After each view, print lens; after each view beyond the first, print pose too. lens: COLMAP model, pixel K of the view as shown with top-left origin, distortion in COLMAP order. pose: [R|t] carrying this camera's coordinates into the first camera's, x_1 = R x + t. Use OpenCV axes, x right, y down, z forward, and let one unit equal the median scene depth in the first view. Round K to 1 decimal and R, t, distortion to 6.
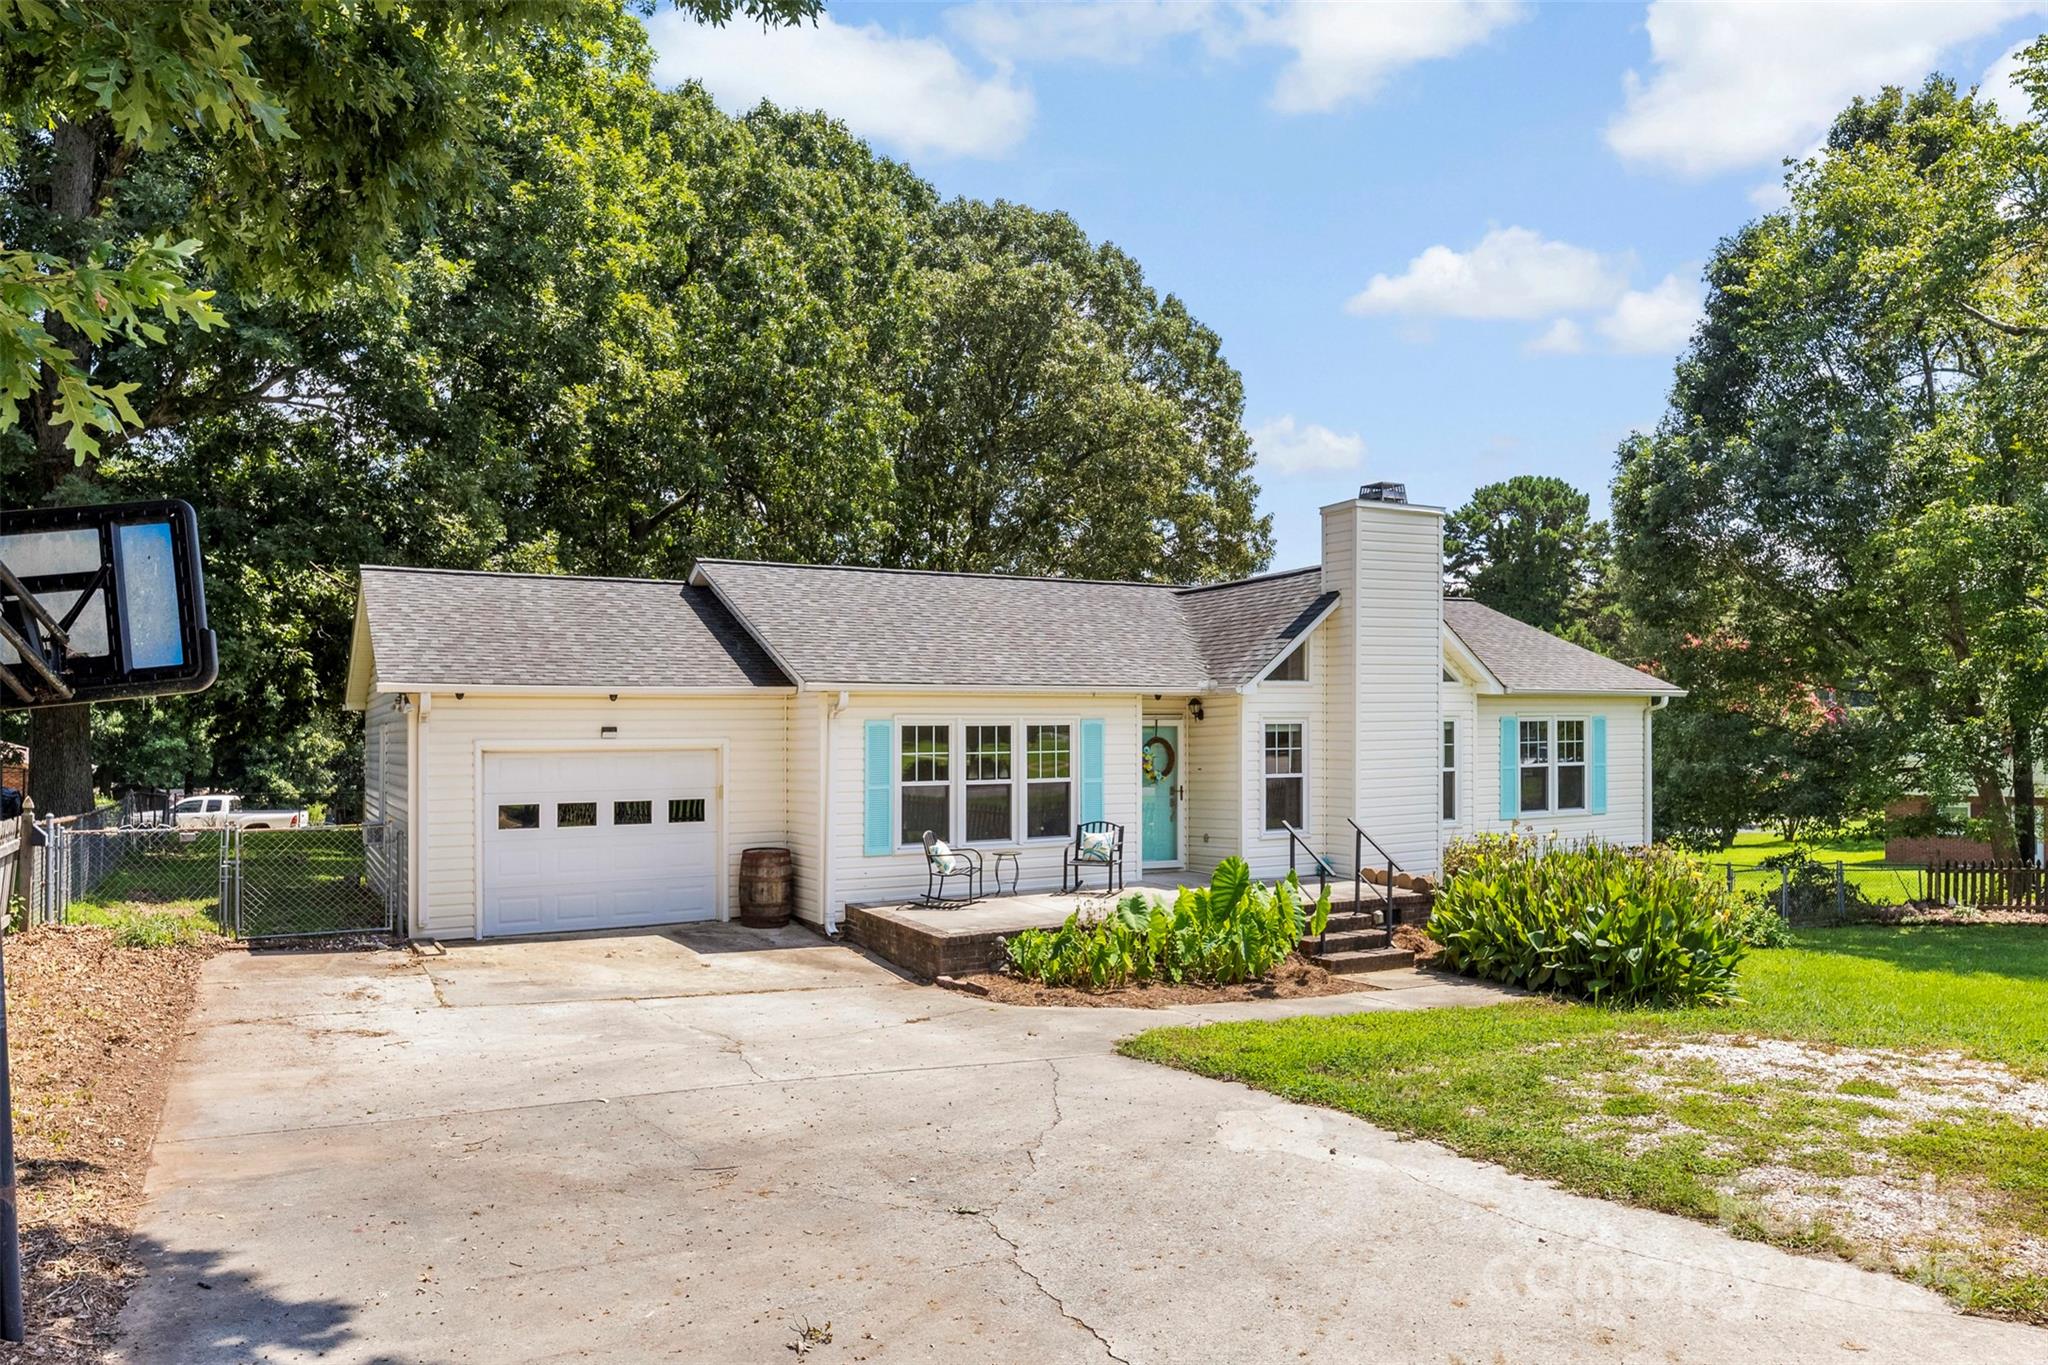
lens RADIAL K [[1452.8, 0, 1007.6], [0, 1452.8, 758.4], [0, 0, 1]] dist [0.004922, -0.010156]
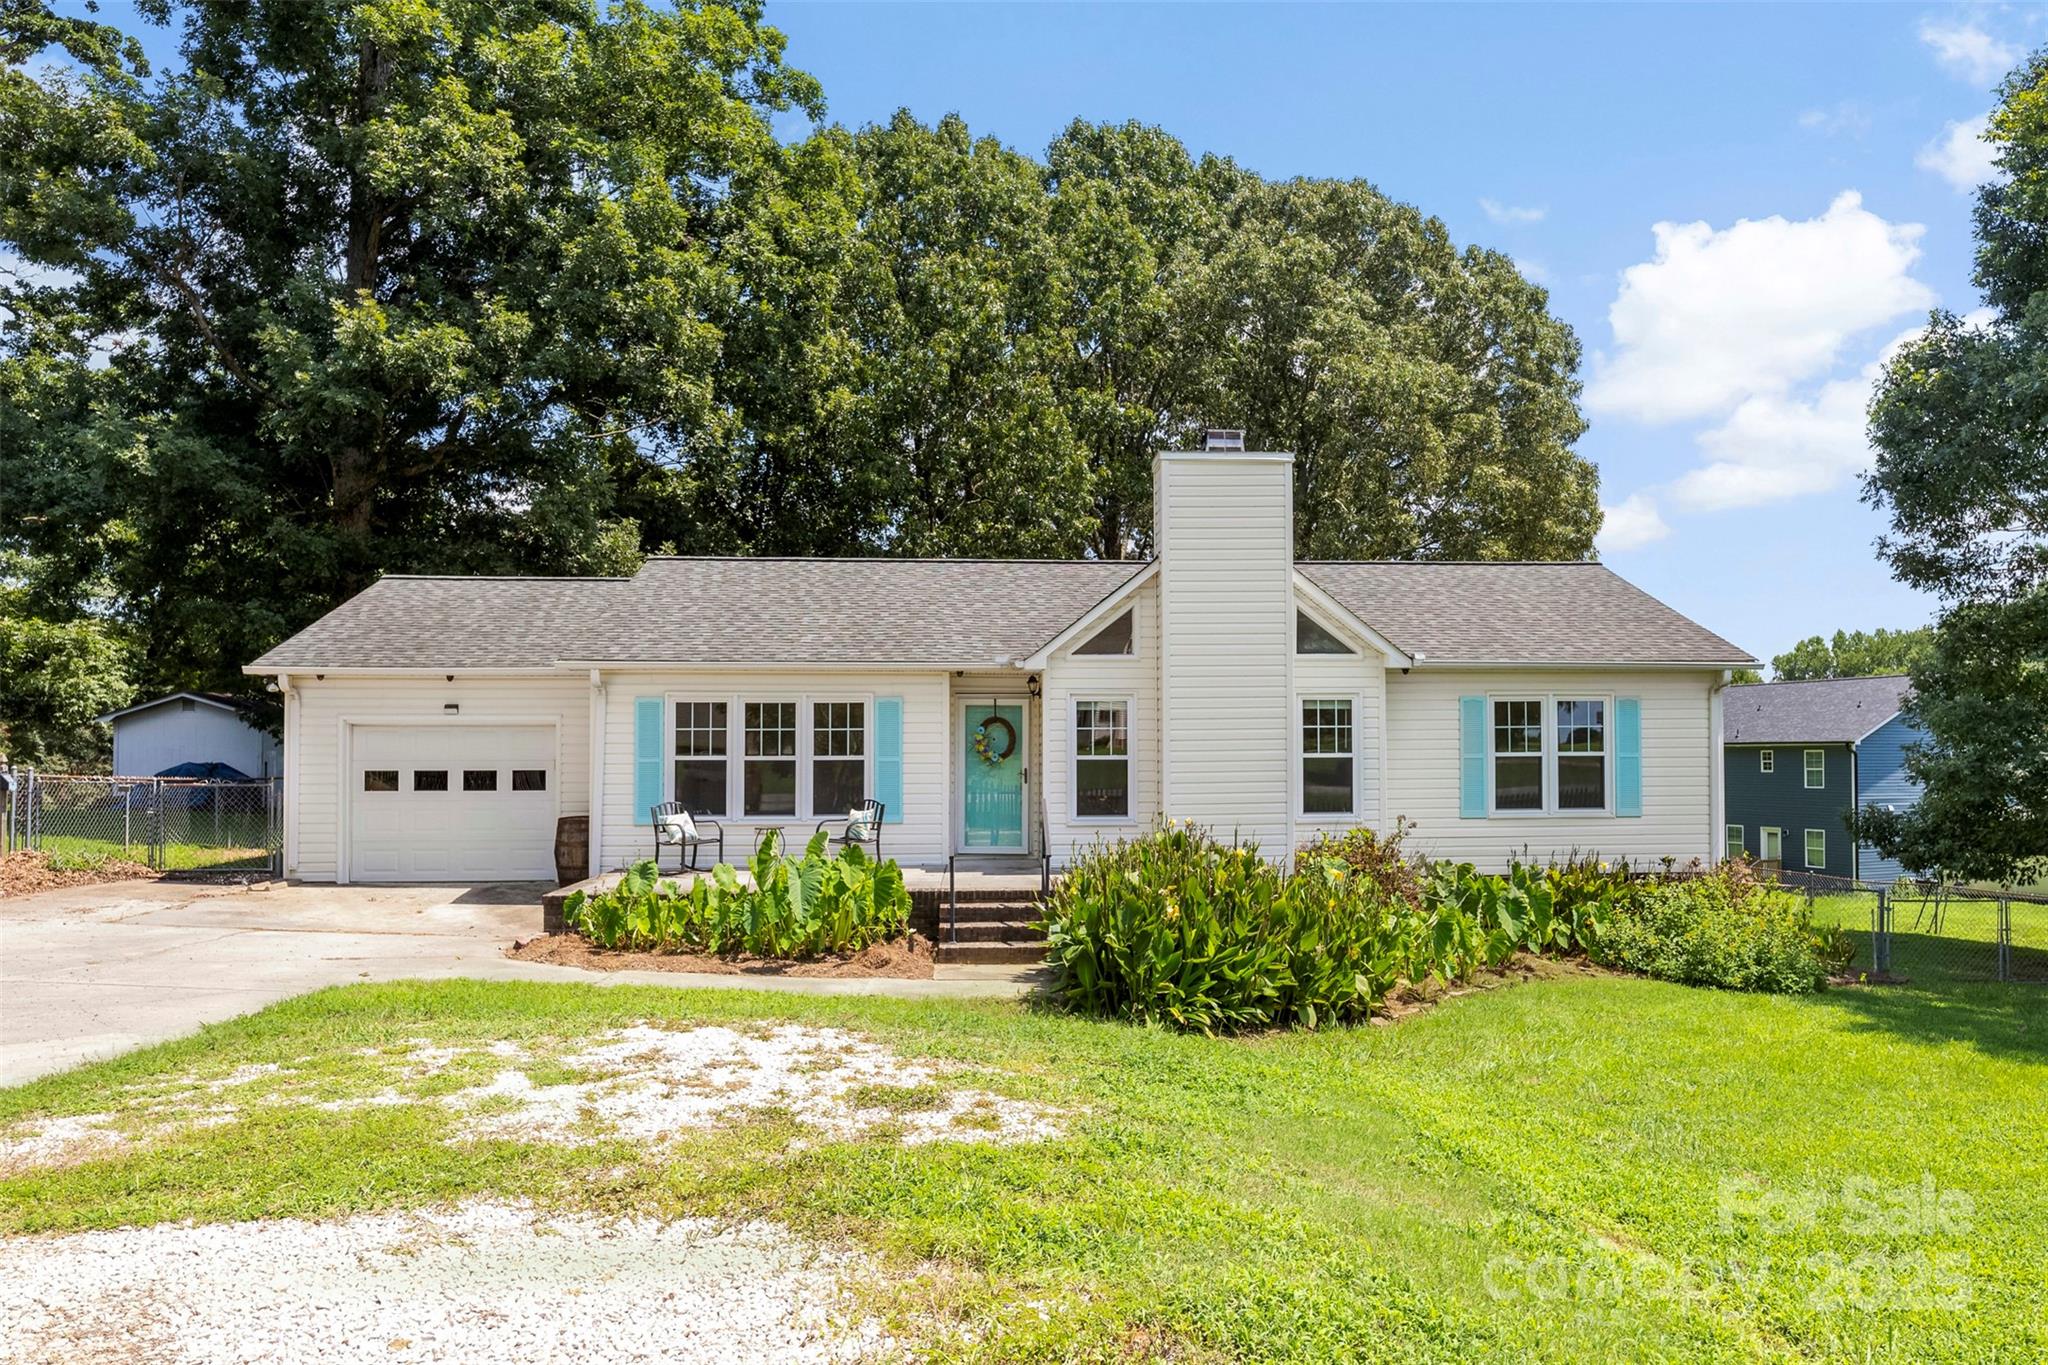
lens RADIAL K [[1452.8, 0, 1013.4], [0, 1452.8, 715.3], [0, 0, 1]] dist [0.004922, -0.010156]
pose [[0.899199, -0.001872, -0.437536, 0.571946], [-0.014665, 0.999300, -0.034414, 0.018346], [0.437295, 0.037361, 0.898542, 0.148420]]
